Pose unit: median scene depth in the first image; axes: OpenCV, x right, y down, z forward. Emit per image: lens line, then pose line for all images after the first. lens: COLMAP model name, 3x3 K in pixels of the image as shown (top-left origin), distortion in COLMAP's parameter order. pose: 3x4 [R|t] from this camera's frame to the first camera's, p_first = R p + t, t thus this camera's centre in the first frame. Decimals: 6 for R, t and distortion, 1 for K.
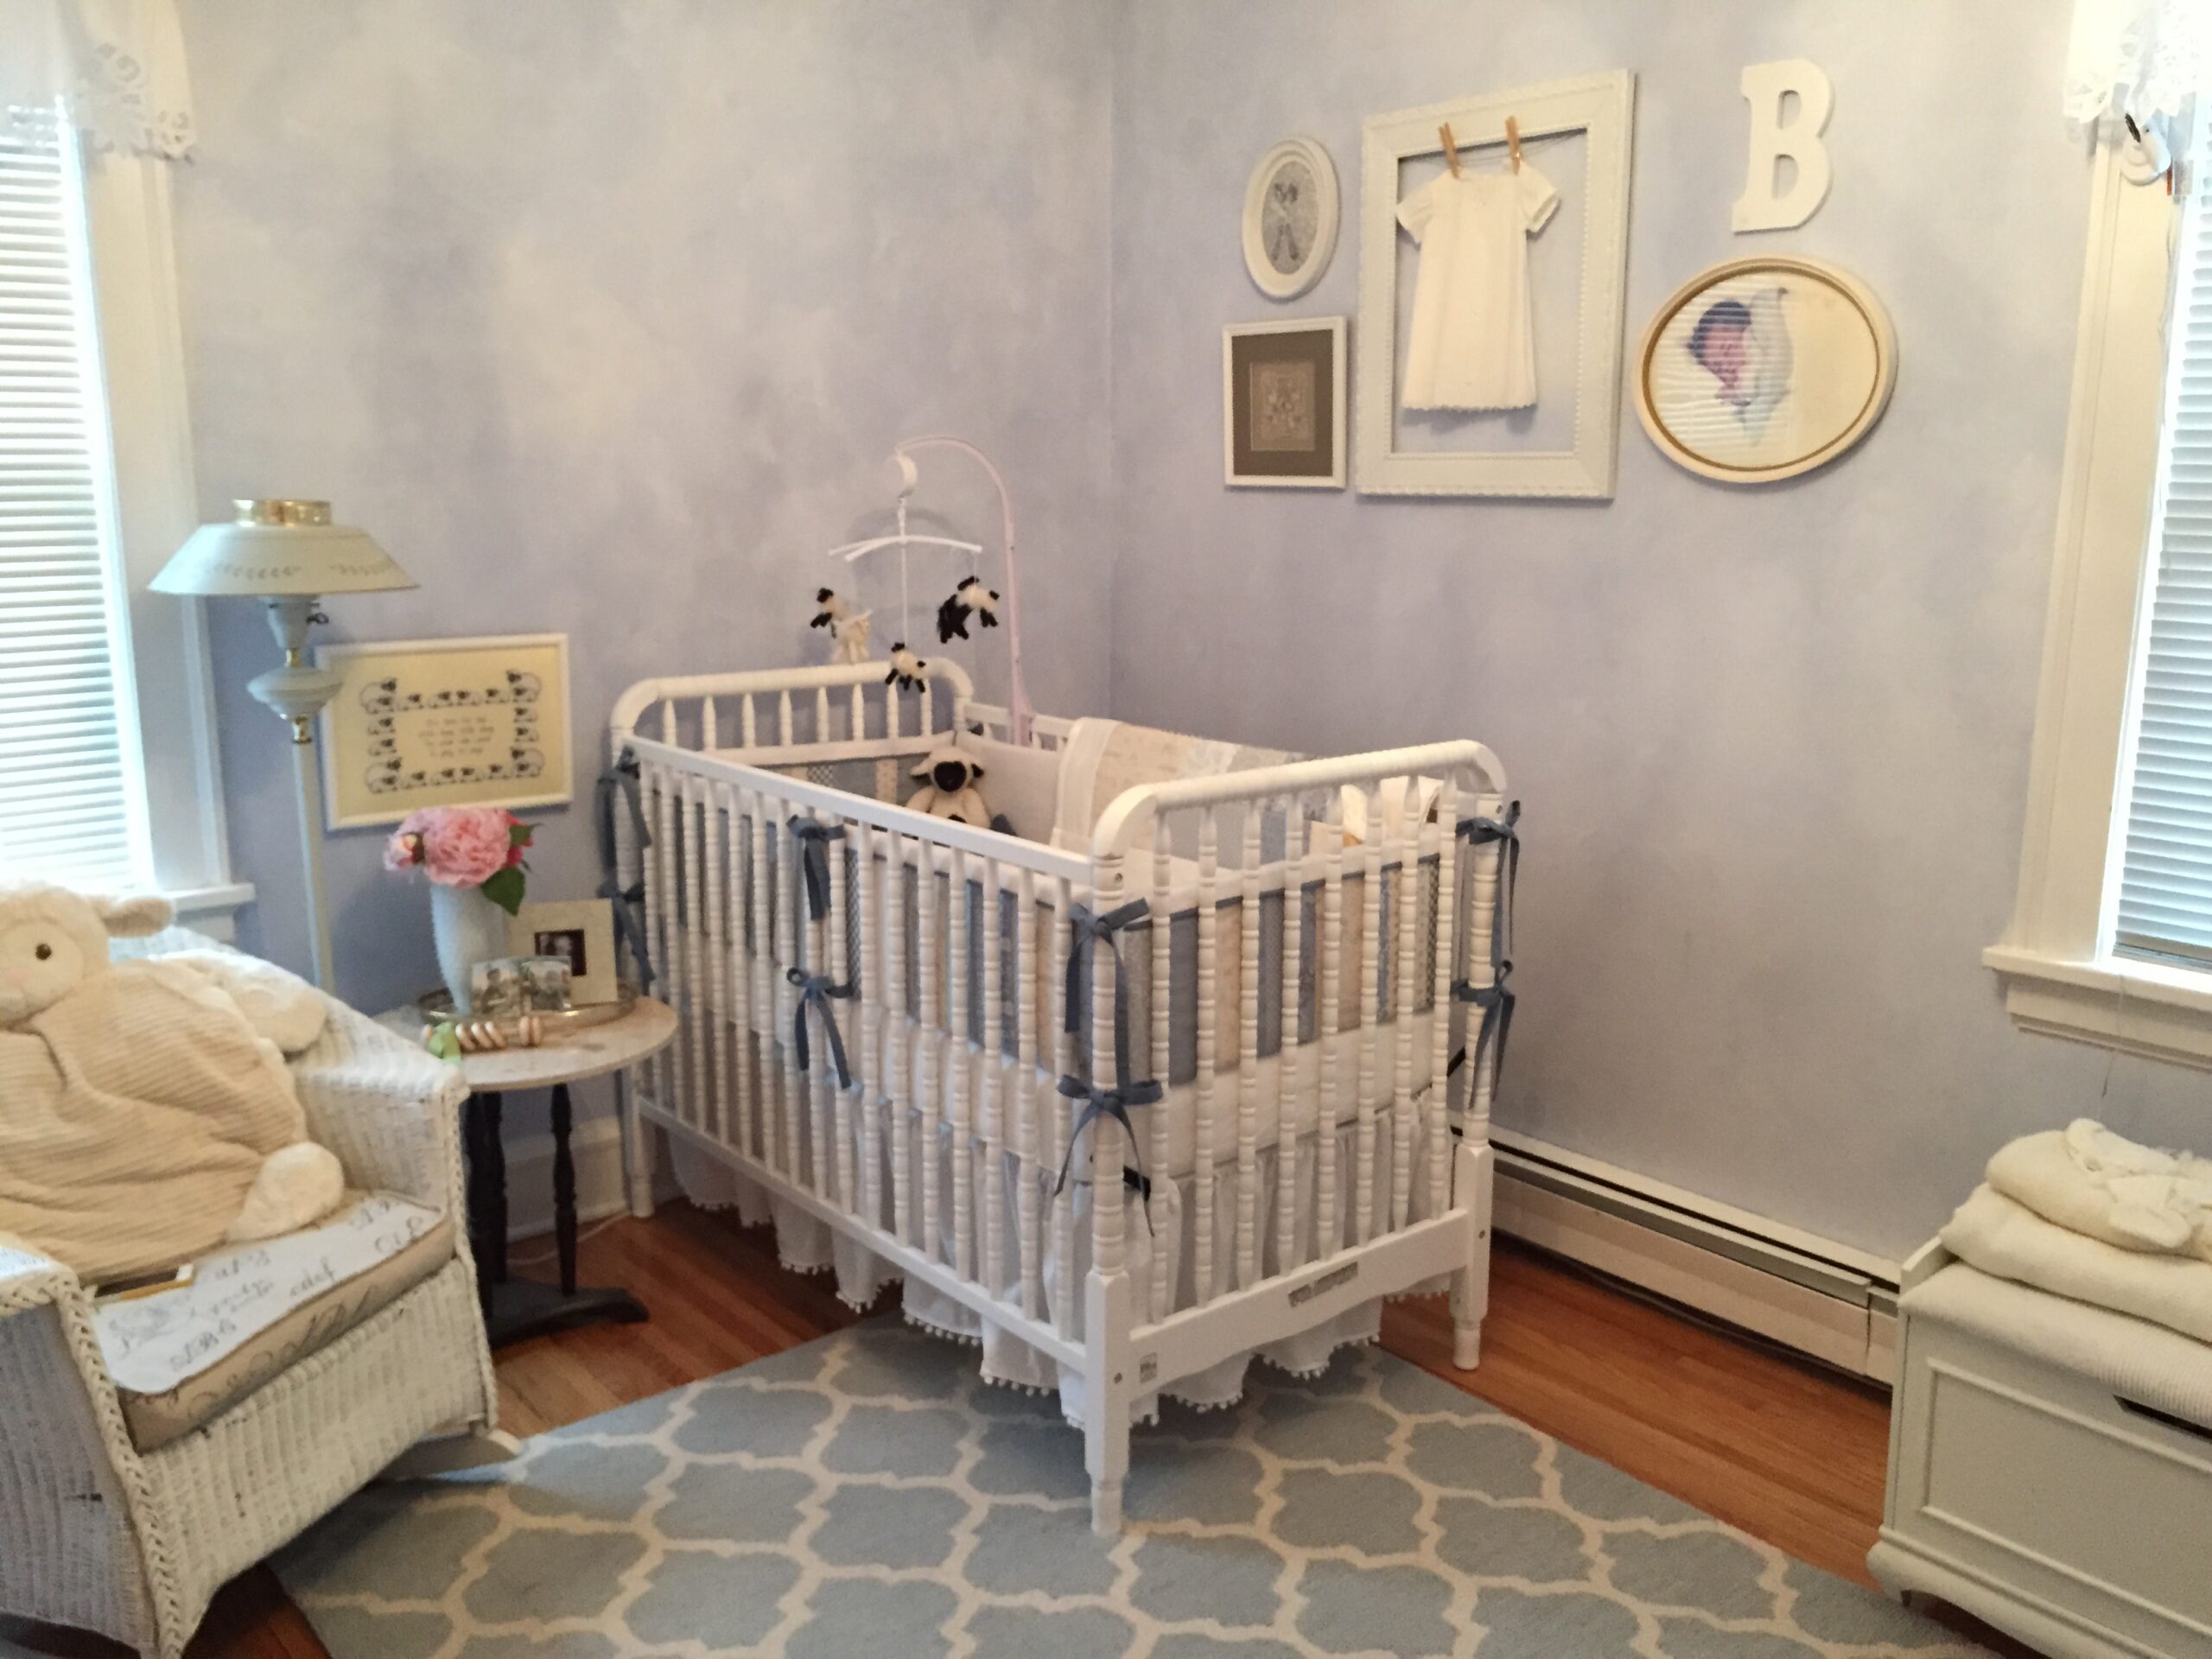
lens RADIAL K [[1869.2, 0, 1111.1], [0, 1869.2, 834.7], [0, 0, 1]] dist [0.073739, -0.071050]
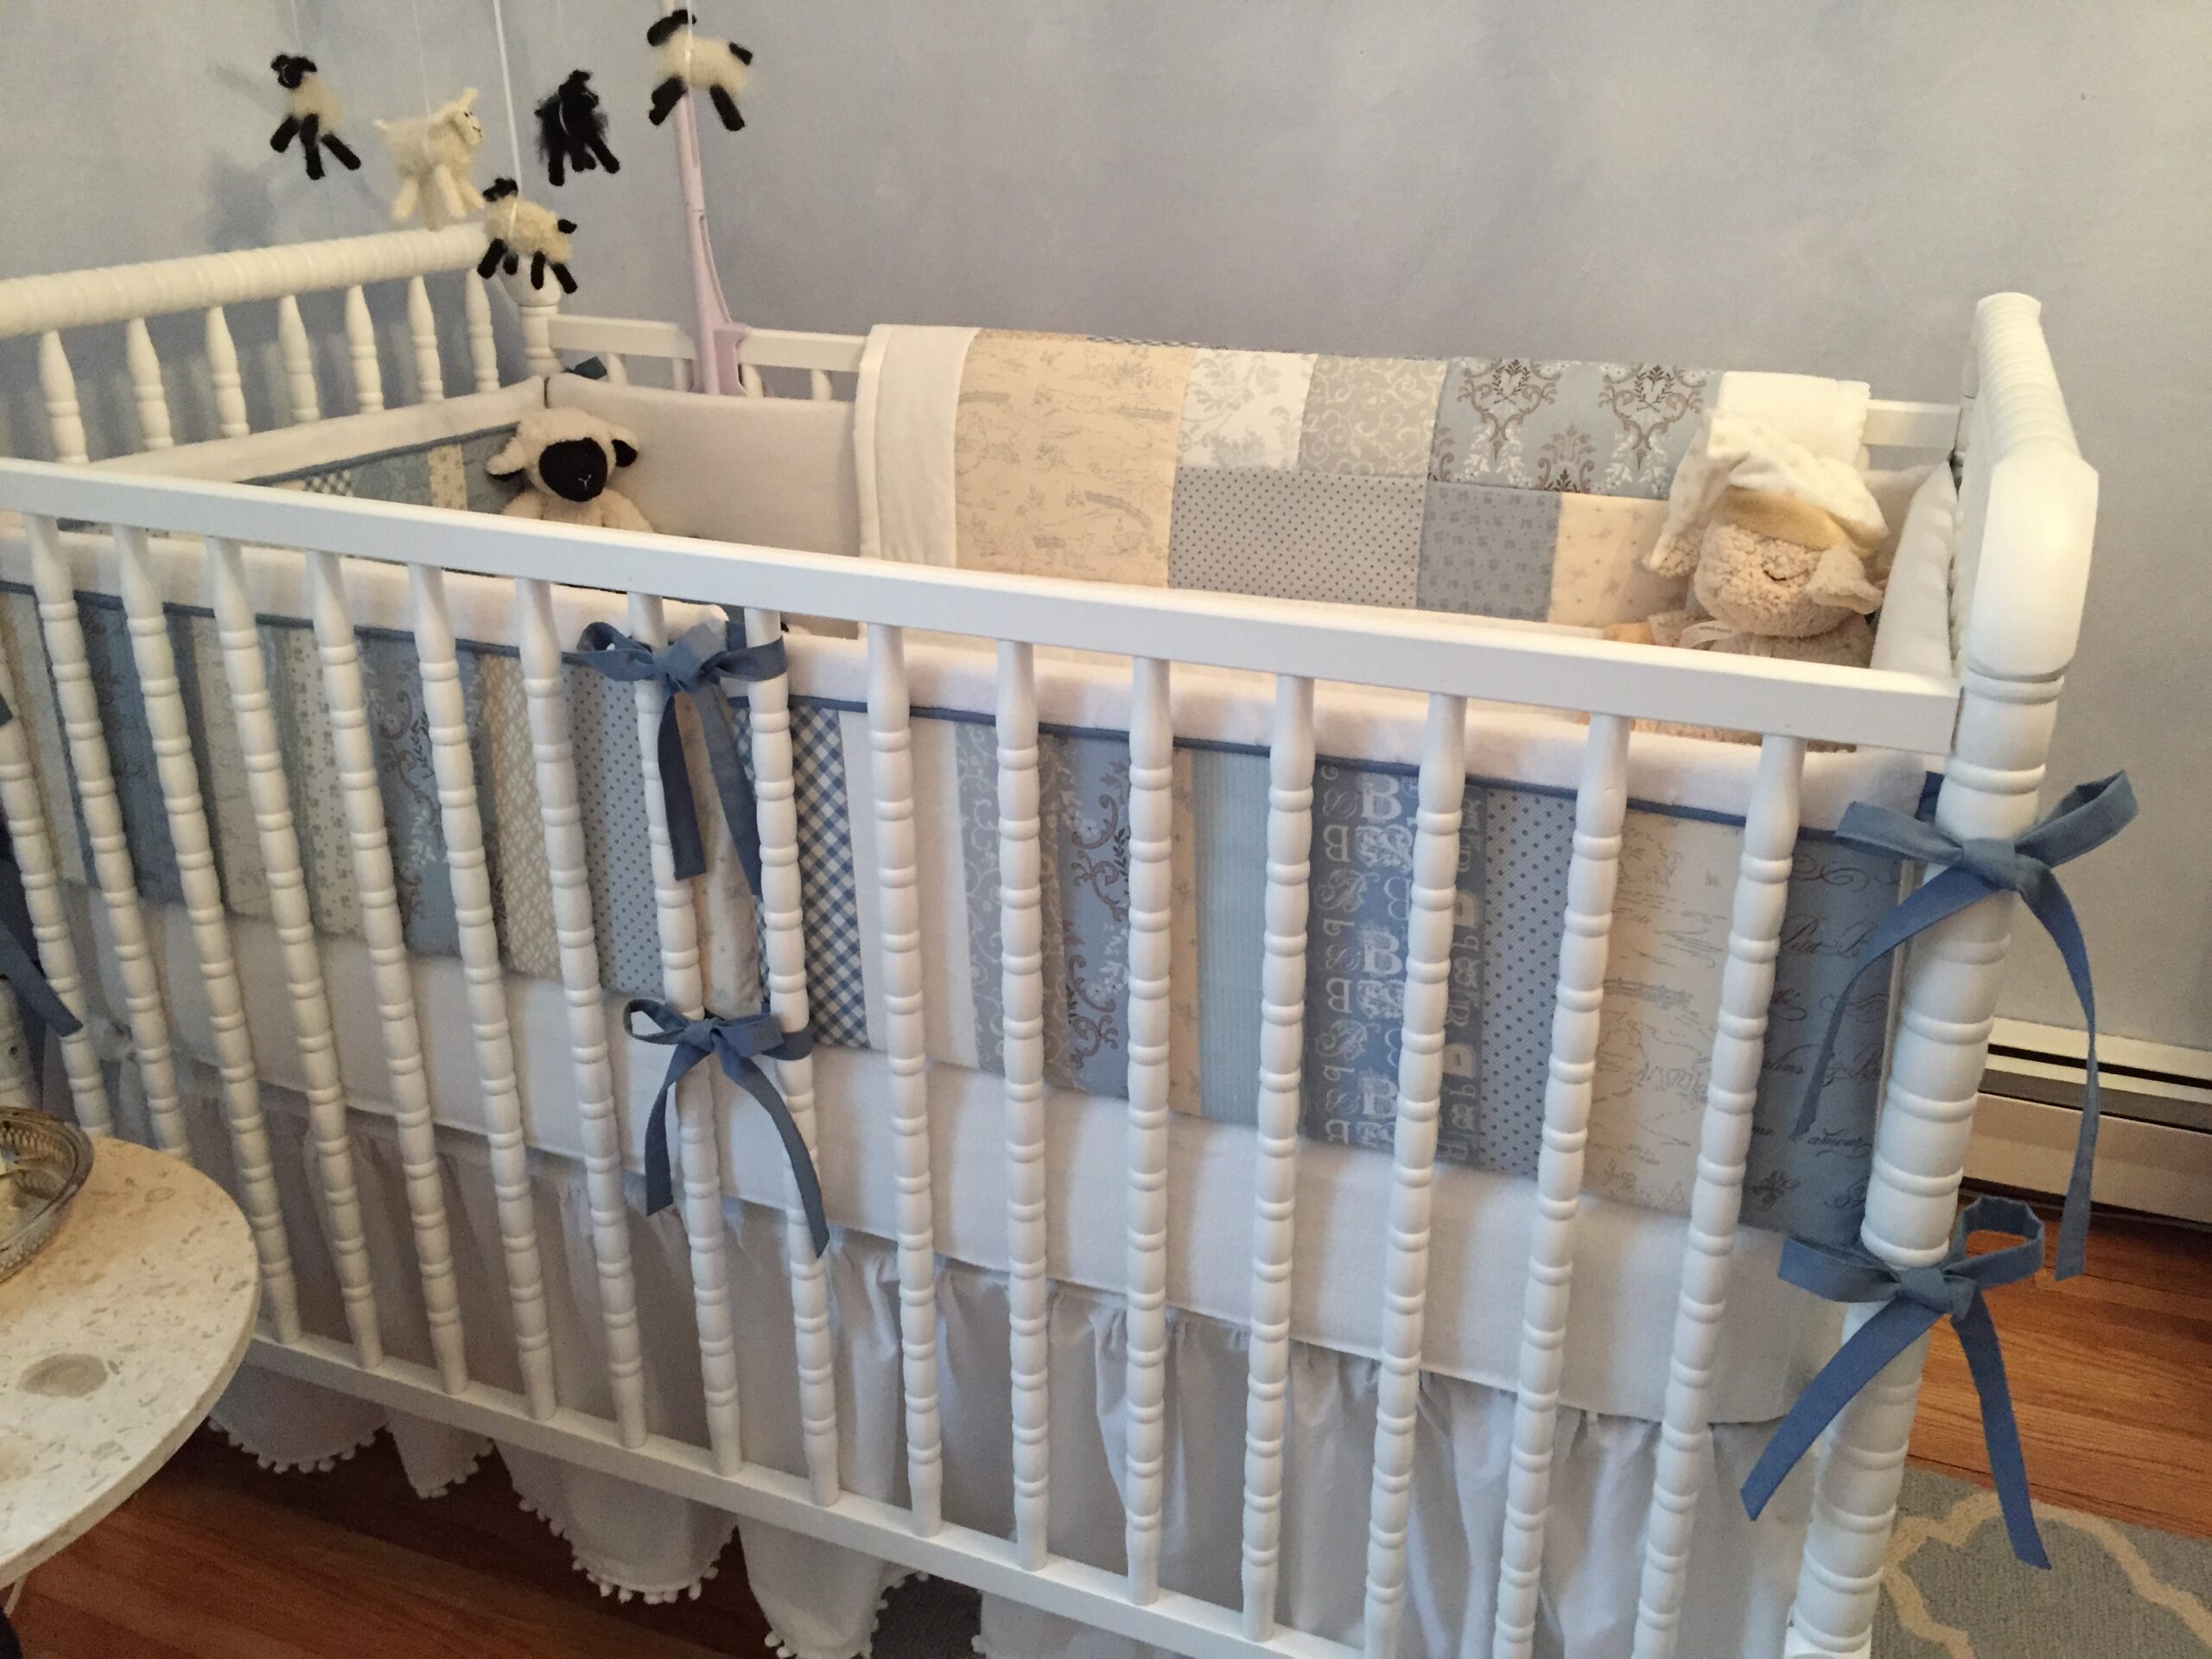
lens RADIAL K [[1963.7, 0, 1115.7], [0, 1963.7, 863.5], [0, 0, 1]] dist [0.011821, 0.005058]
pose [[0.885281, -0.185287, 0.426552, -0.237991], [0.094898, 0.969879, 0.224344, -0.039643], [-0.455272, -0.158128, 0.876198, 0.554392]]
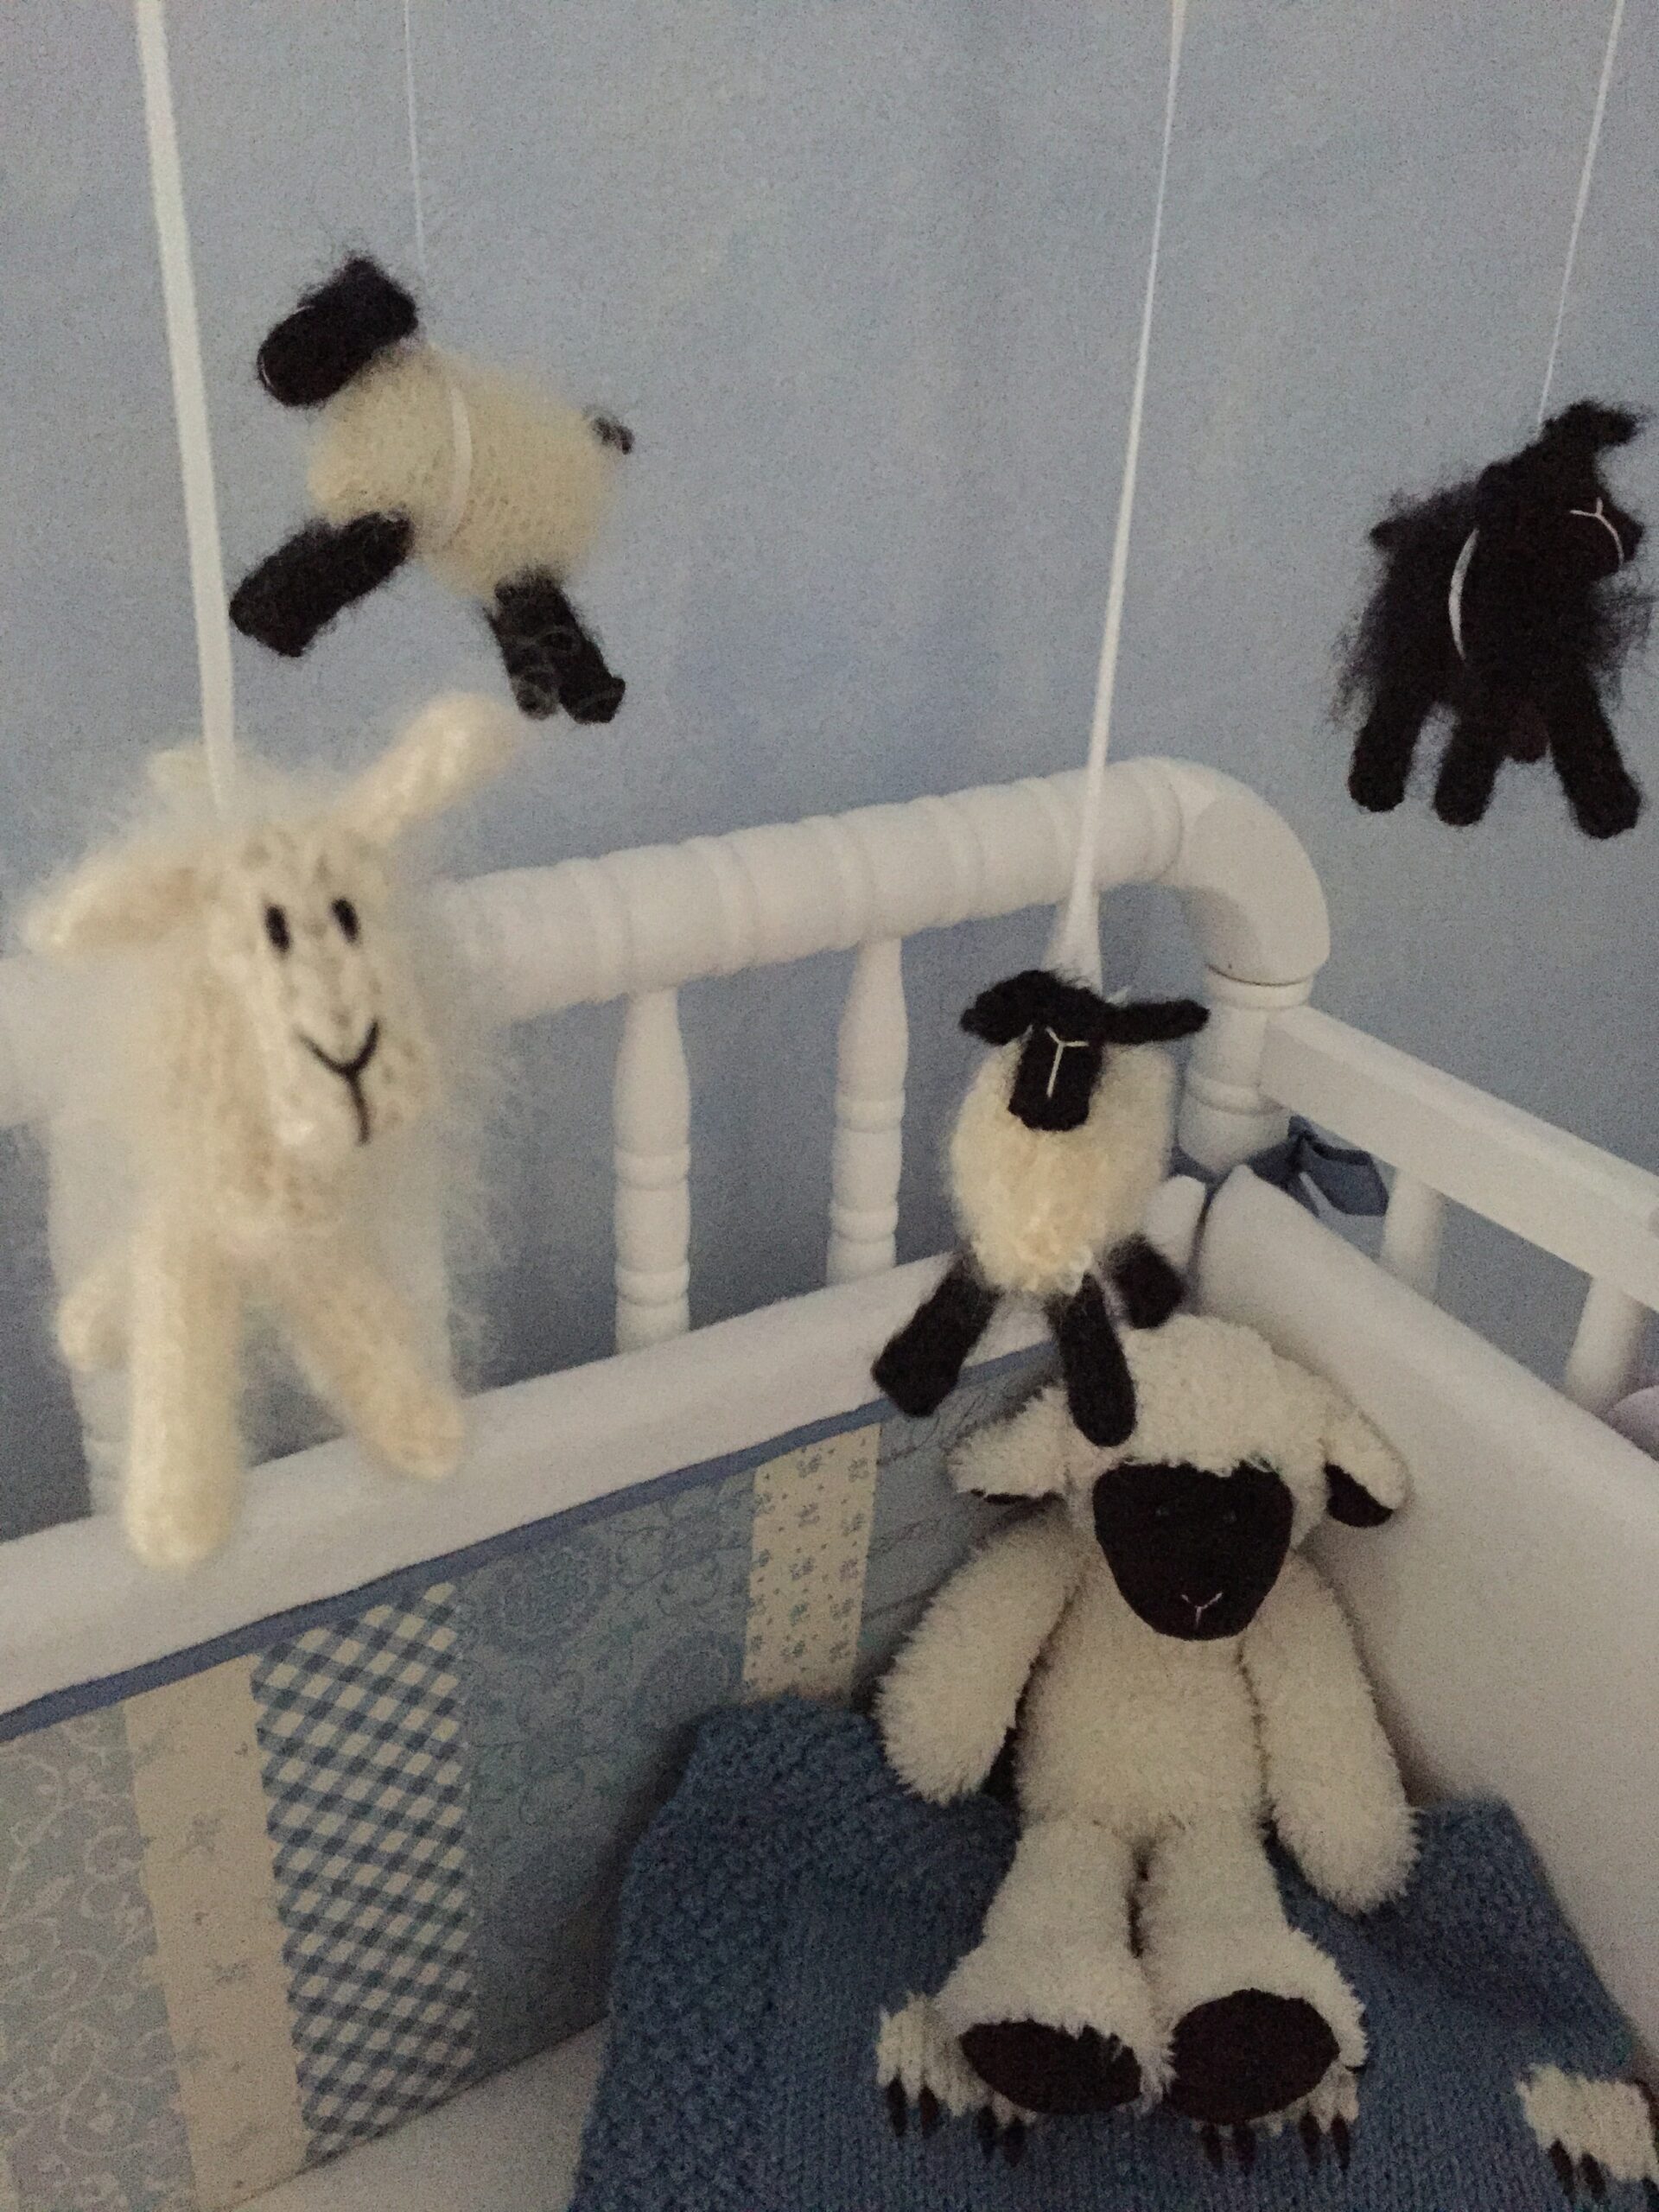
lens RADIAL K [[1869.2, 0, 833.4], [0, 1869.2, 1103.0], [0, 0, 1]] dist [0.073739, -0.071050]
pose [[0.993457, 0.094173, -0.064609, -0.131351], [-0.073076, 0.958932, 0.274061, -0.132659], [0.087765, -0.267546, 0.959540, 1.007659]]
